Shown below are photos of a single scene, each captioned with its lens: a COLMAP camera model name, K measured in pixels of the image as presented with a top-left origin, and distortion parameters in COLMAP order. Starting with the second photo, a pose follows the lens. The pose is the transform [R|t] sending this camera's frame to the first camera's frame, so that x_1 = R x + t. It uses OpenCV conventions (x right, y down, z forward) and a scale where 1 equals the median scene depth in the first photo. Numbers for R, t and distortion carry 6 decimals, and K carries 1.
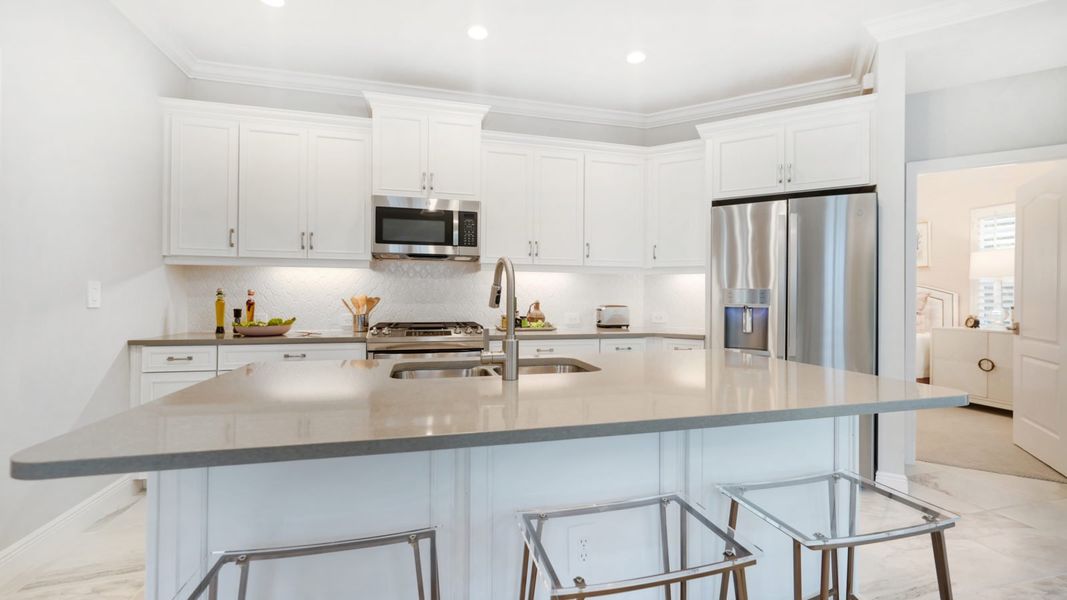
lens RADIAL K [[471.9, 0, 556.7], [0, 471.9, 317.0], [0, 0, 1]] dist [0.001630, 0.000169]
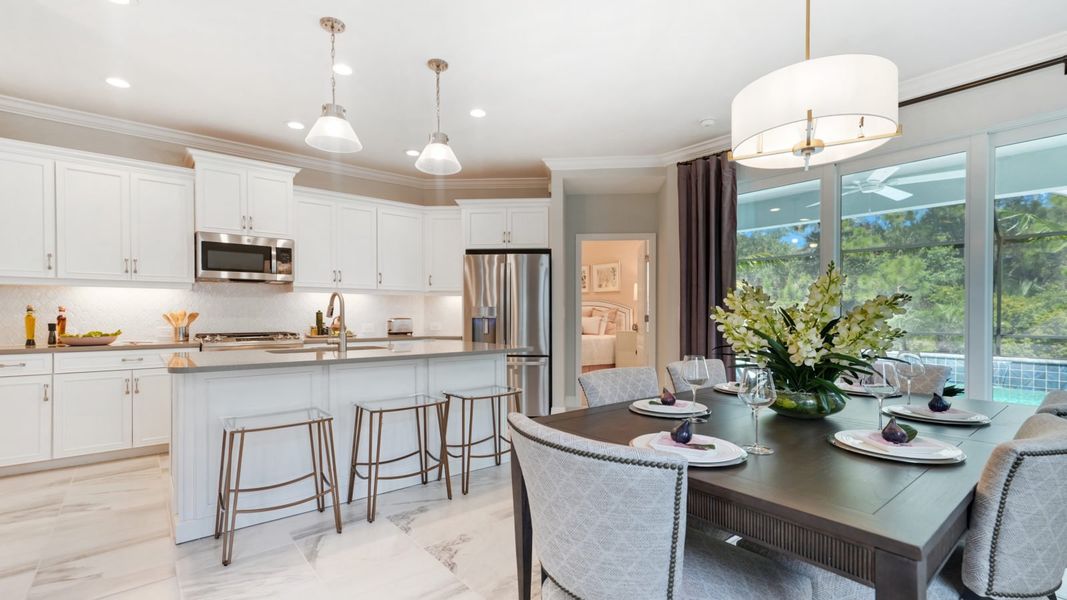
lens RADIAL K [[471.9, 0, 556.7], [0, 471.9, 317.0], [0, 0, 1]] dist [0.001630, 0.000169]
pose [[0.910114, -0.007601, 0.414289, -0.041427], [0.020950, 0.999397, -0.027687, 0.023503], [-0.413829, 0.033878, 0.909724, -0.517116]]
